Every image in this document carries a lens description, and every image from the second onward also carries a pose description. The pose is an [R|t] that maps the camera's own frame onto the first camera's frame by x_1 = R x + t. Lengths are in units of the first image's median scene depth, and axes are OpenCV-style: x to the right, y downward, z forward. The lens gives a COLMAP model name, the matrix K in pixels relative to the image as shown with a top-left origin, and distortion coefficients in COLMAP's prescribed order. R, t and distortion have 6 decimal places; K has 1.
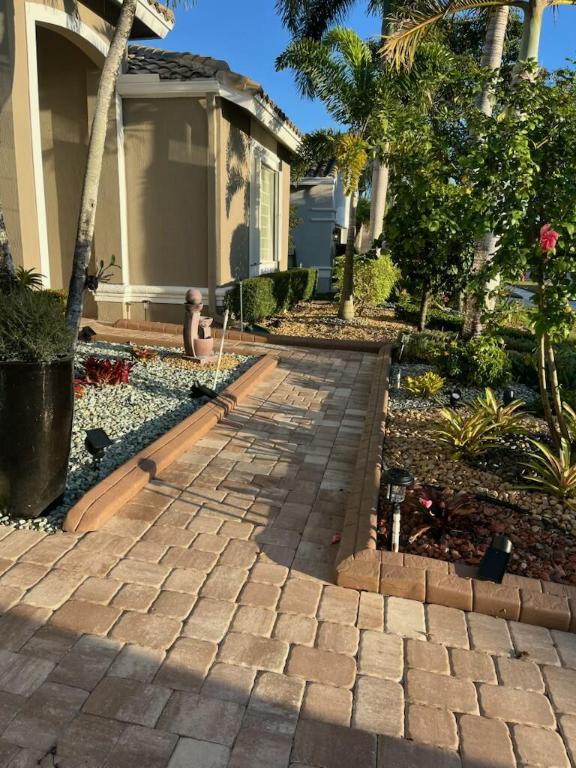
lens RADIAL K [[583.0, 0, 288.8], [0, 583.0, 384.1], [0, 0, 1]] dist [0.074767, -0.100690]
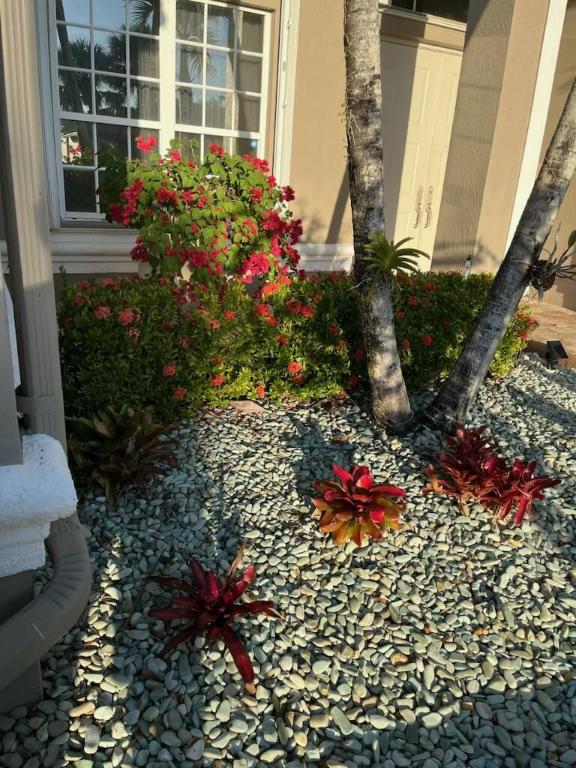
lens RADIAL K [[583.0, 0, 286.4], [0, 583.0, 385.9], [0, 0, 1]] dist [0.074767, -0.100690]
pose [[0.628586, 0.263112, -0.731882, -0.085082], [-0.218443, 0.962884, 0.158545, -0.116588], [0.746433, 0.060215, 0.662730, 0.528494]]
